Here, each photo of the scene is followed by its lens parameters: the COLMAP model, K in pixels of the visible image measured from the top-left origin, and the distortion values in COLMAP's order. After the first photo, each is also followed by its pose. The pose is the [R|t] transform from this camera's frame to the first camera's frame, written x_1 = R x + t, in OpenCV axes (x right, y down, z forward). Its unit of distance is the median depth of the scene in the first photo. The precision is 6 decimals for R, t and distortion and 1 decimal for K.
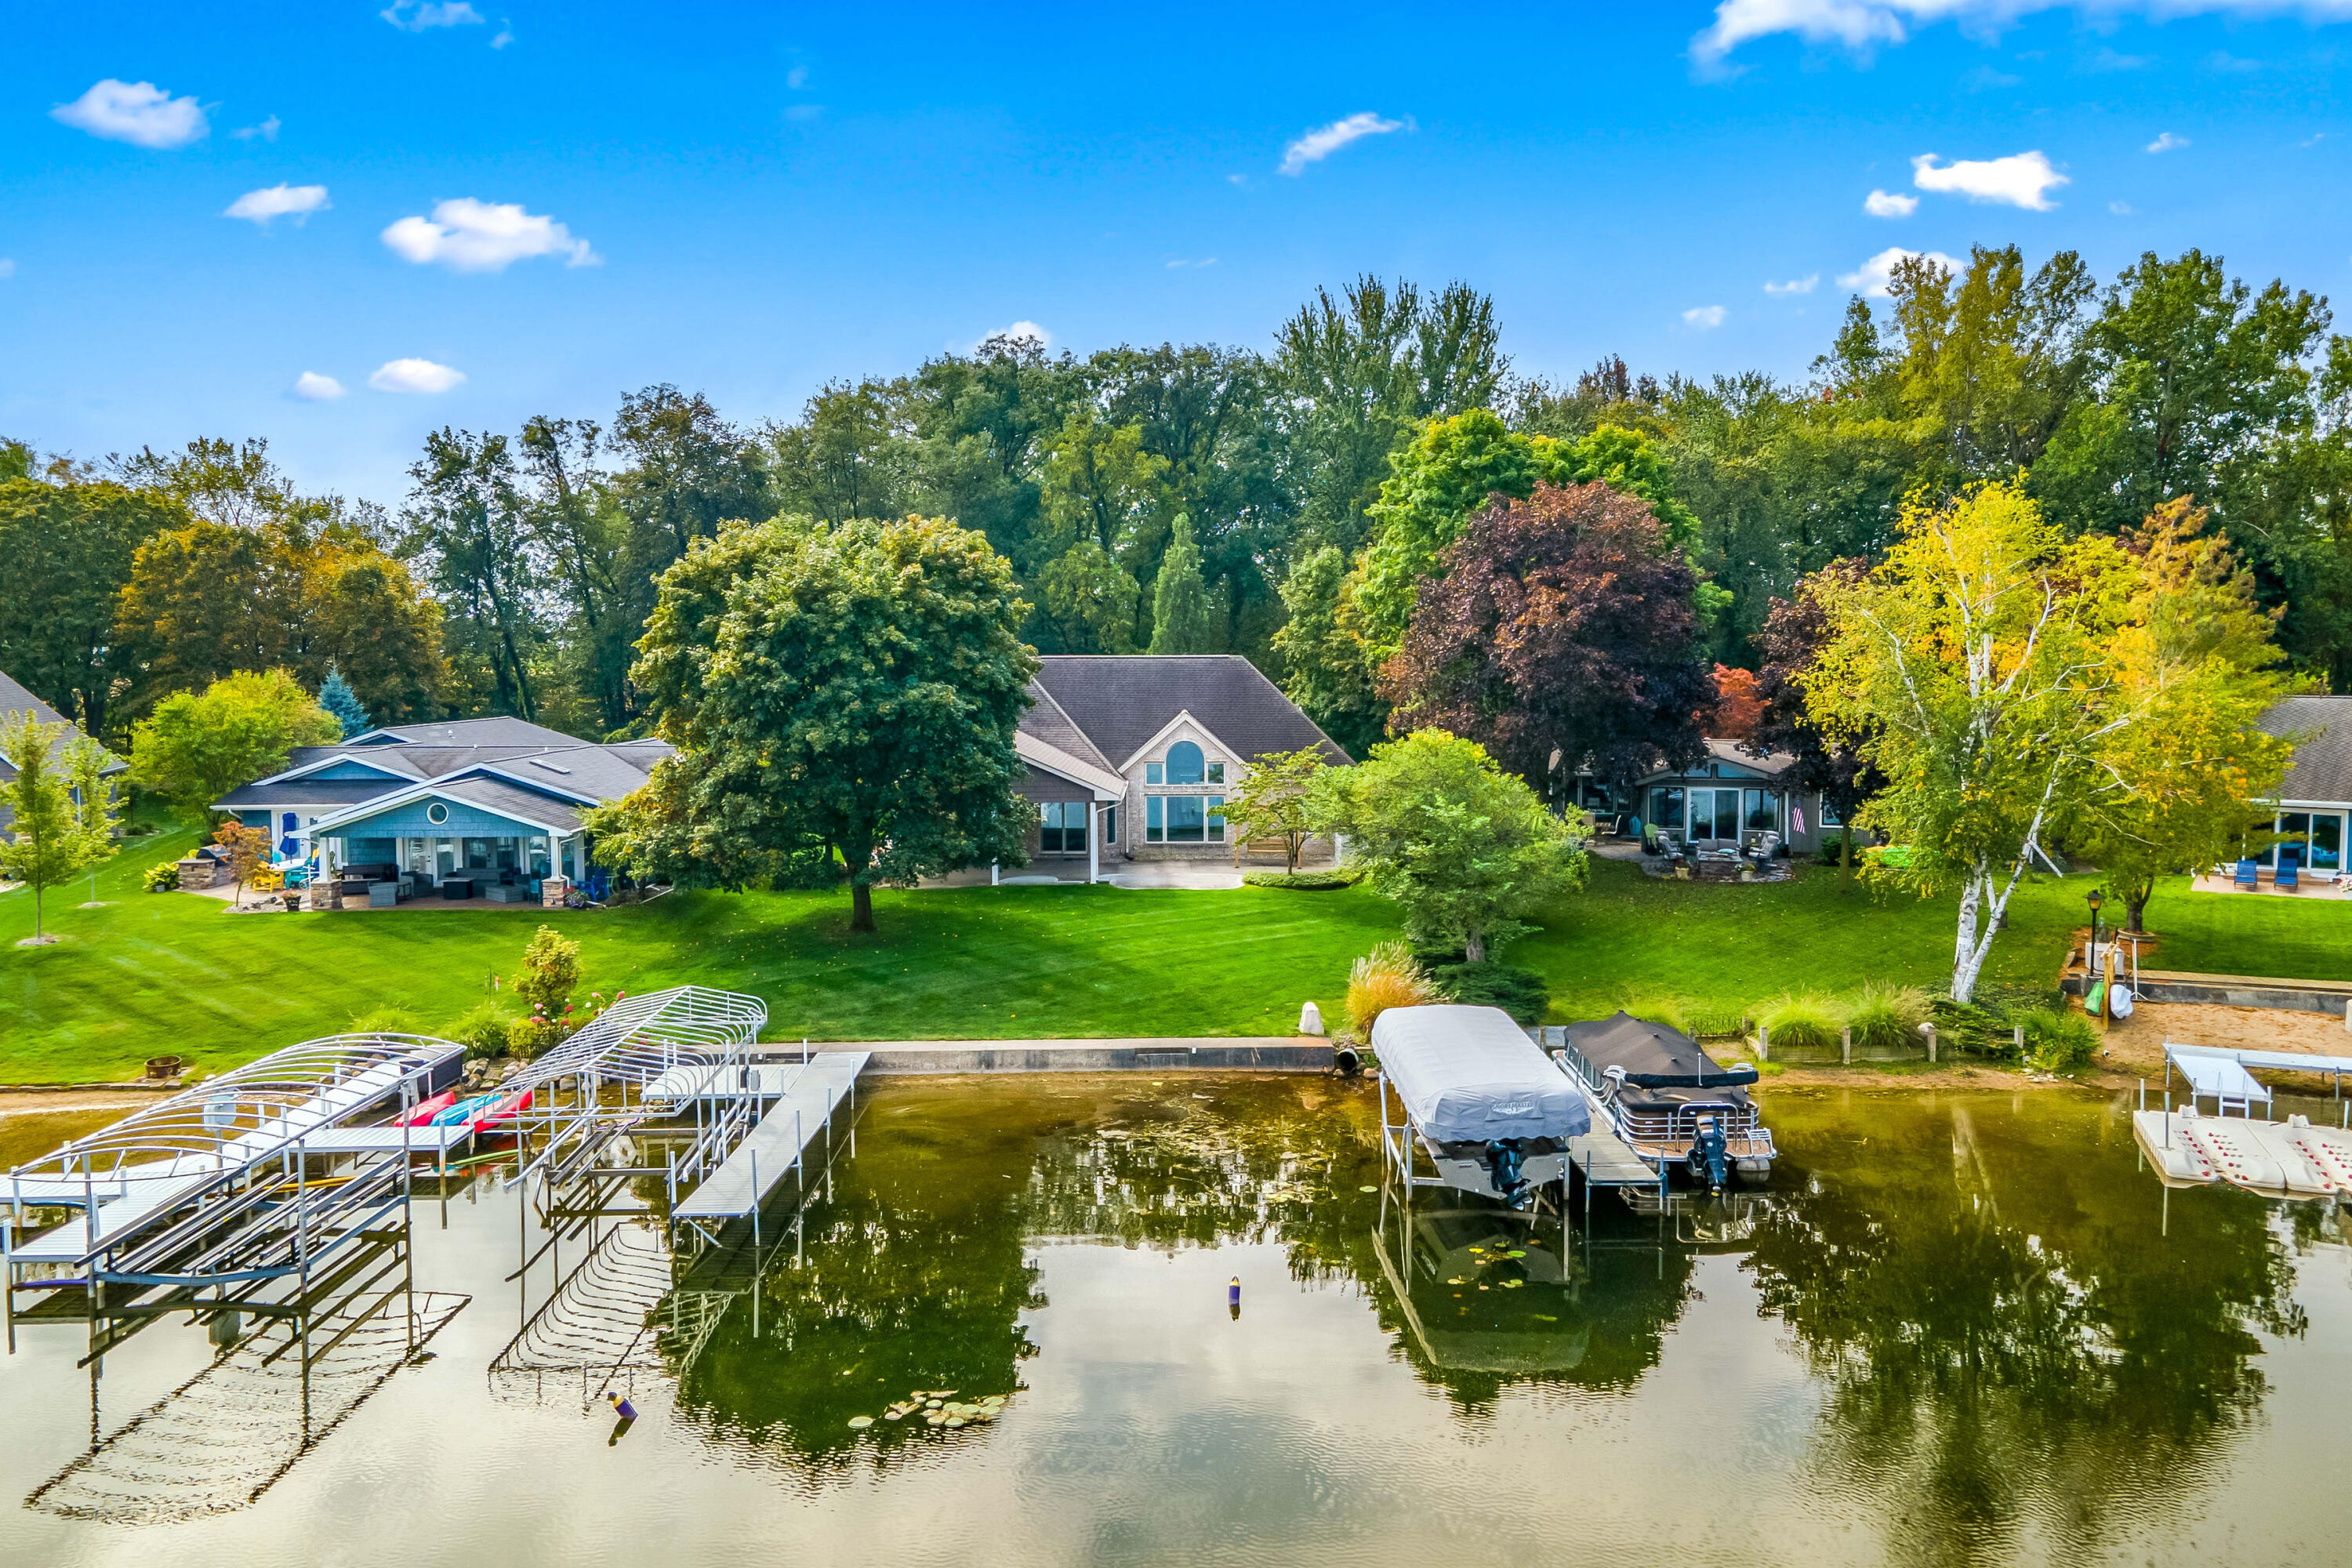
lens RADIAL K [[1758.1, 0, 1169.4], [0, 1758.1, 746.5], [0, 0, 1]] dist [0.044471, 0.009095]
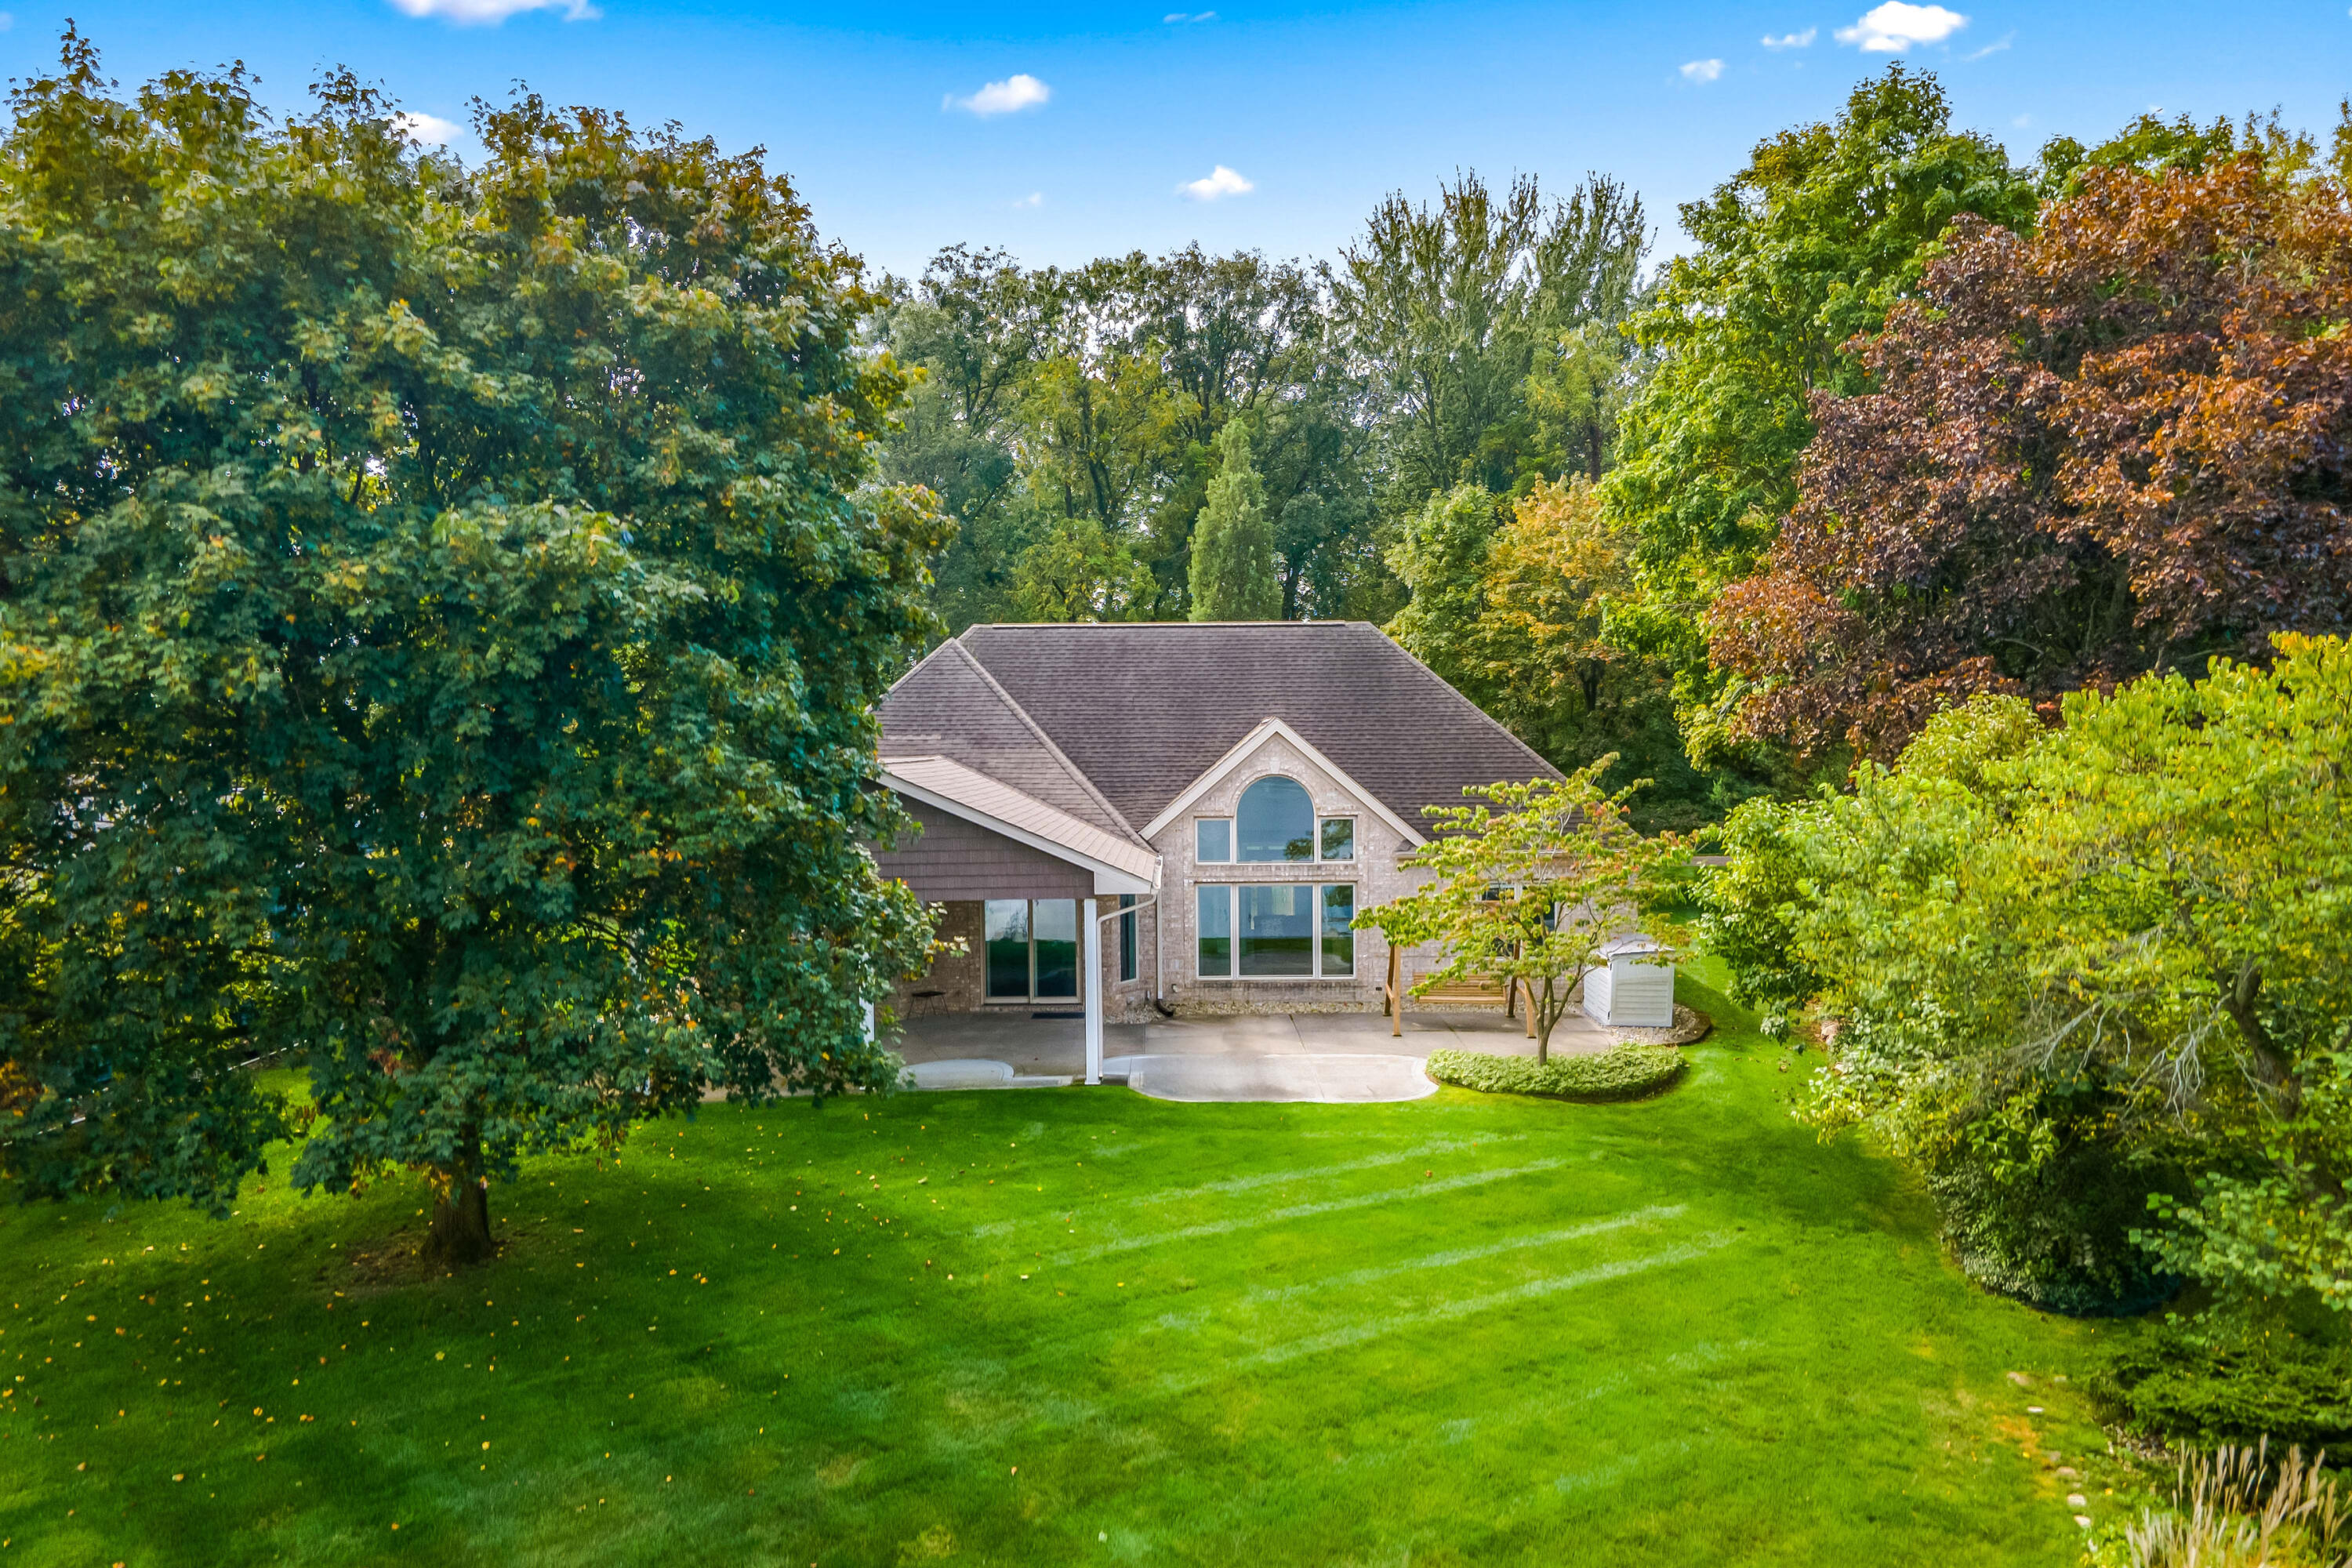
lens RADIAL K [[1758.1, 0, 1169.4], [0, 1758.1, 746.5], [0, 0, 1]] dist [0.044471, 0.009095]
pose [[0.999976, -0.006884, -0.000085, -0.021127], [0.006869, 0.998532, -0.053728, 0.015685], [0.000455, 0.053726, 0.998556, 0.503485]]
